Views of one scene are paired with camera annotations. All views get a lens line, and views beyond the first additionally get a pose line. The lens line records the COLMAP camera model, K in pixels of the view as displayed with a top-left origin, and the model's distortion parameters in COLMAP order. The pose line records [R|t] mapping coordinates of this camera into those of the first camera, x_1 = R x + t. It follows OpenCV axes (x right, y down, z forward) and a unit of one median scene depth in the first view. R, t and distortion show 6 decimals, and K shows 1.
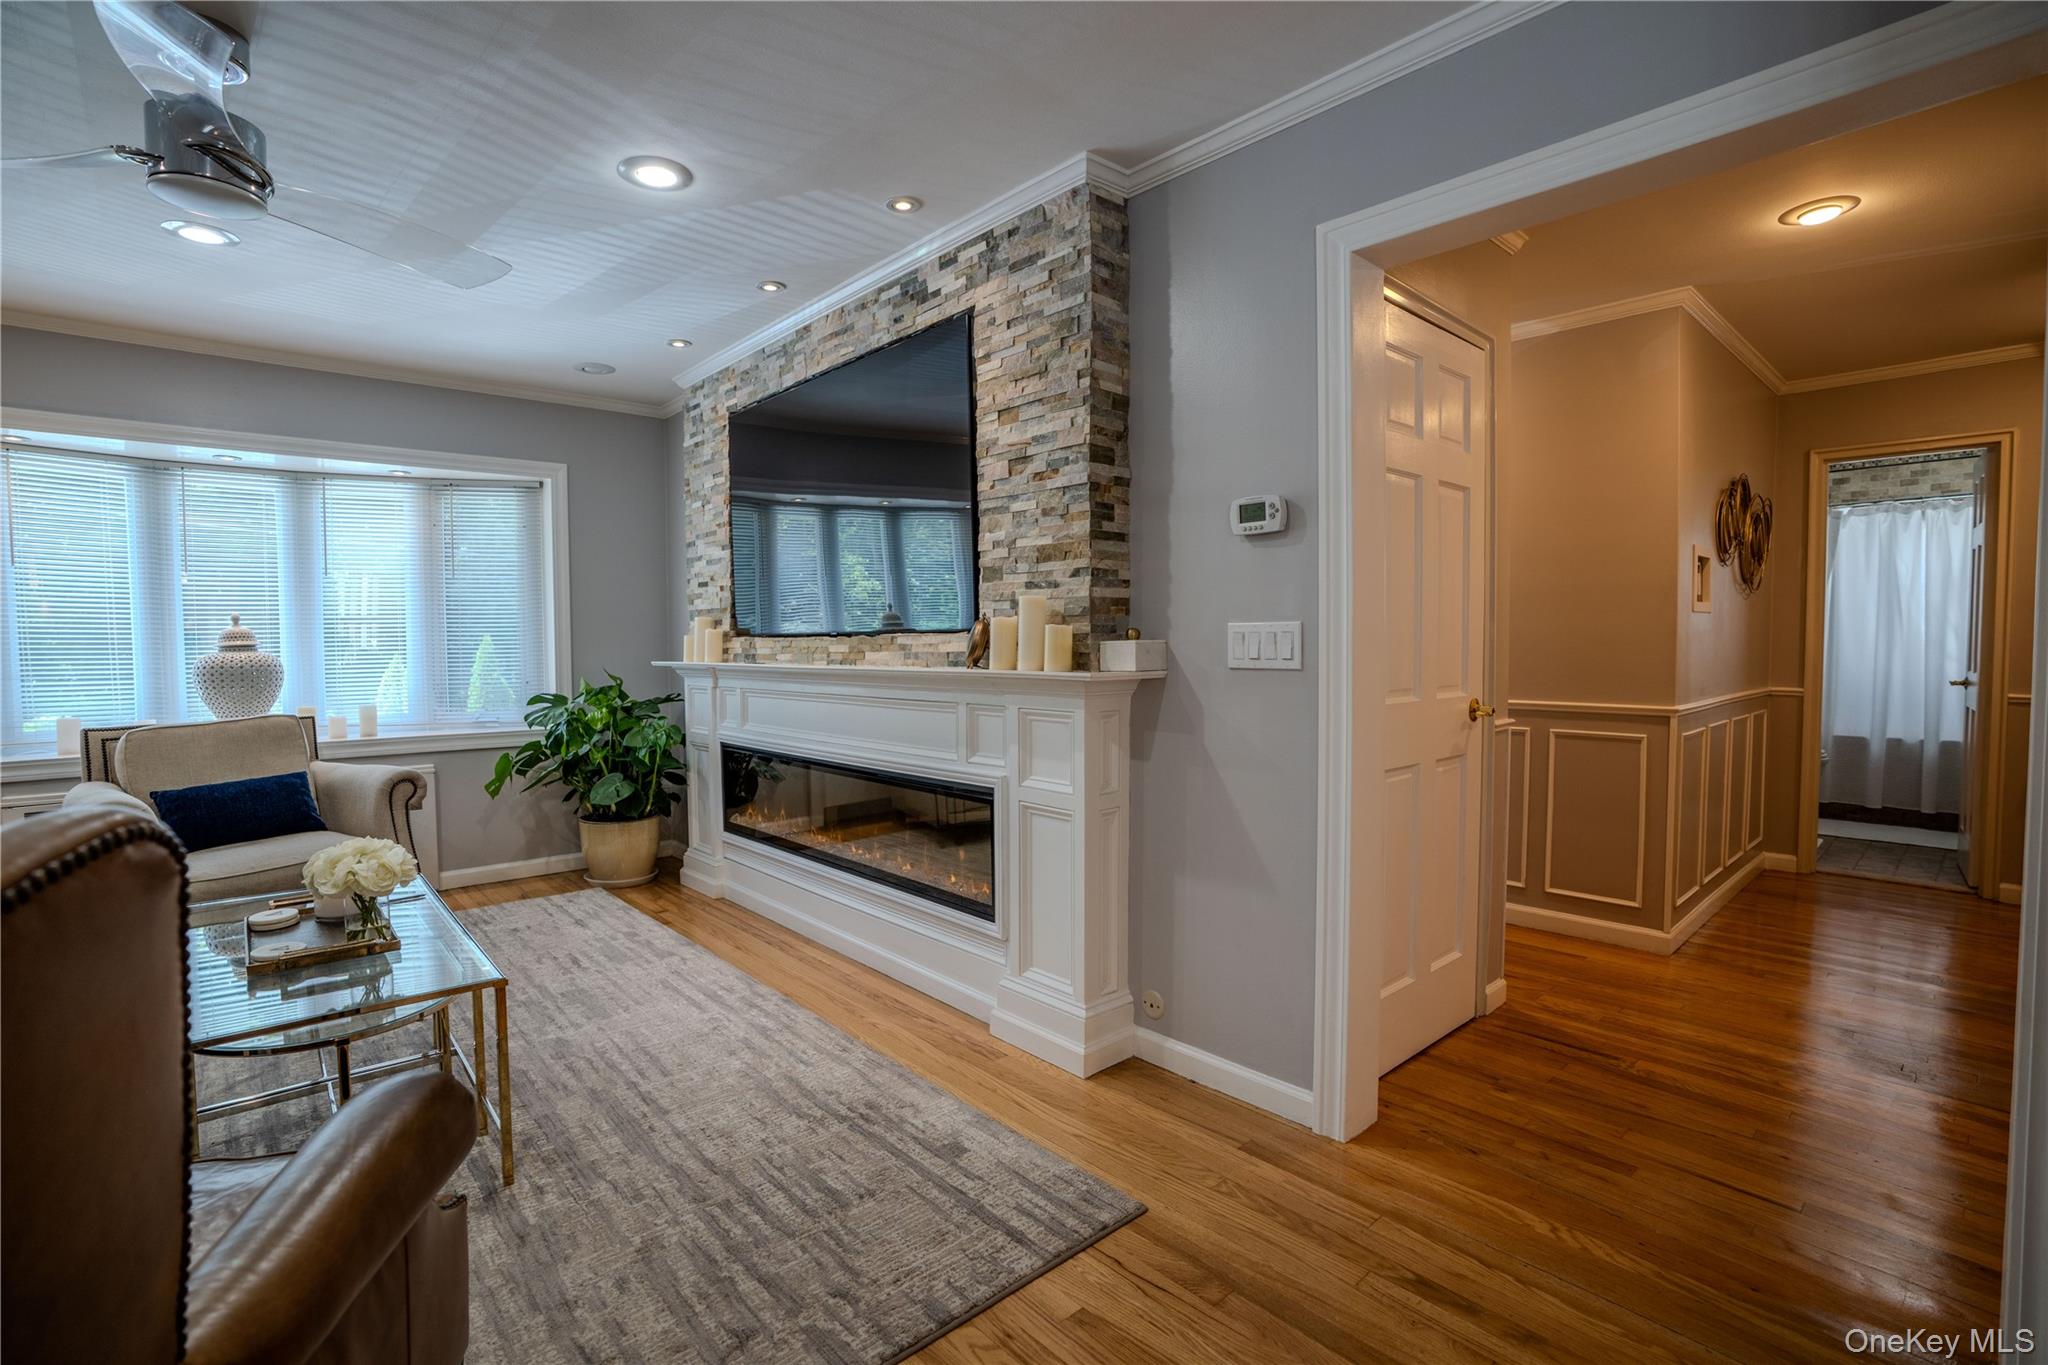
lens RADIAL K [[948.3, 0, 1018.7], [0, 948.3, 679.4], [0, 0, 1]] dist [-0.073935, 0.030971]
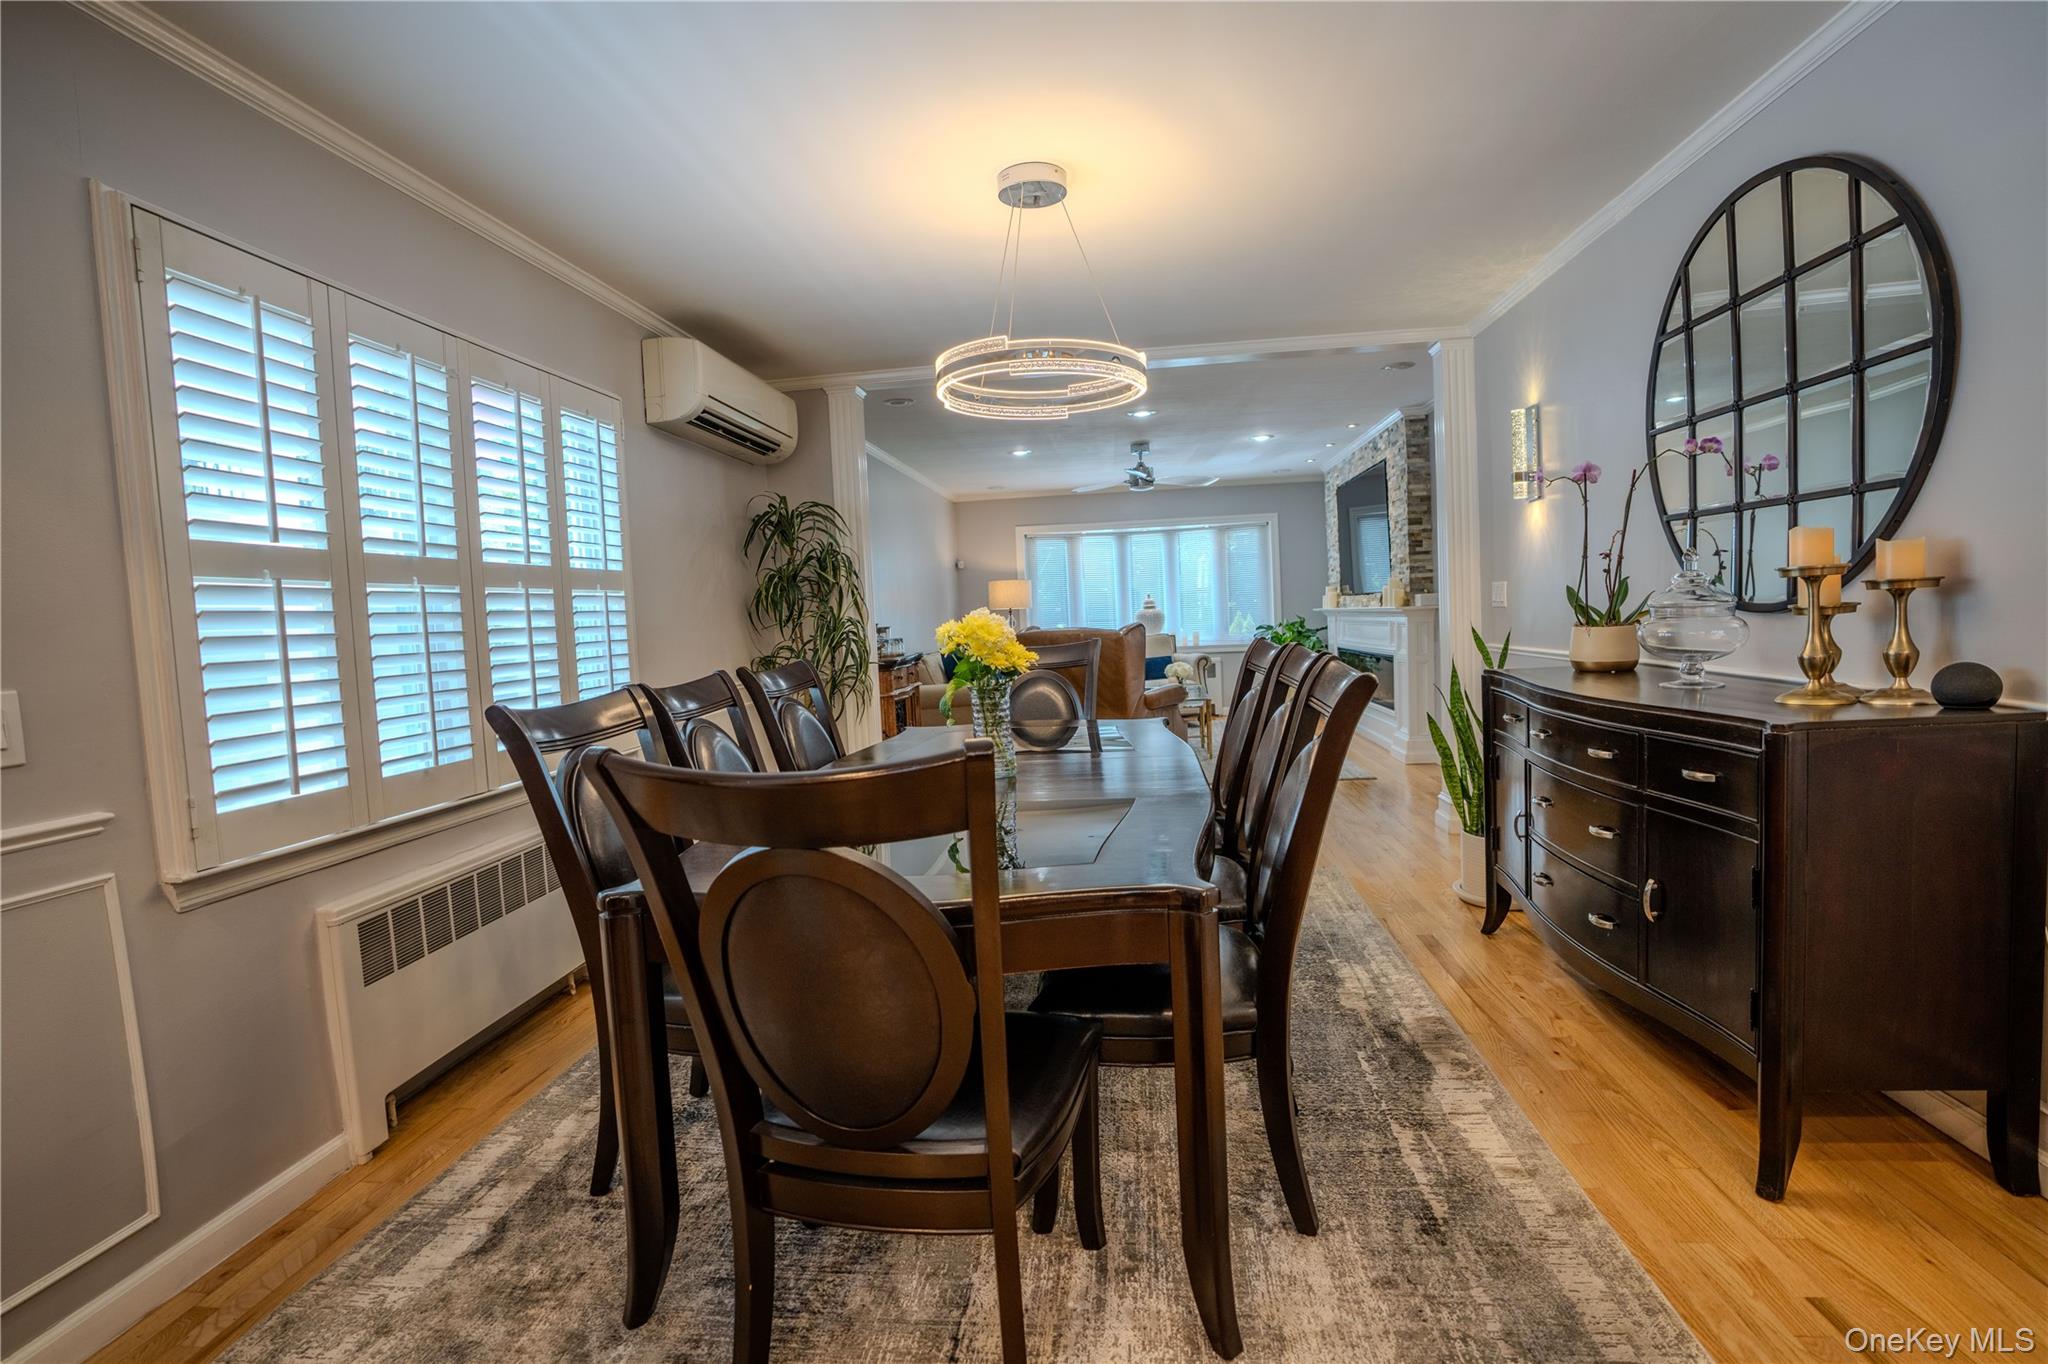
lens RADIAL K [[948.3, 0, 1018.7], [0, 948.3, 678.9], [0, 0, 1]] dist [-0.073935, 0.030971]
pose [[0.663473, 0.027147, -0.747708, 0.785759], [0.009314, 0.998964, 0.044534, 0.039309], [0.748143, -0.036511, 0.662533, -0.915086]]
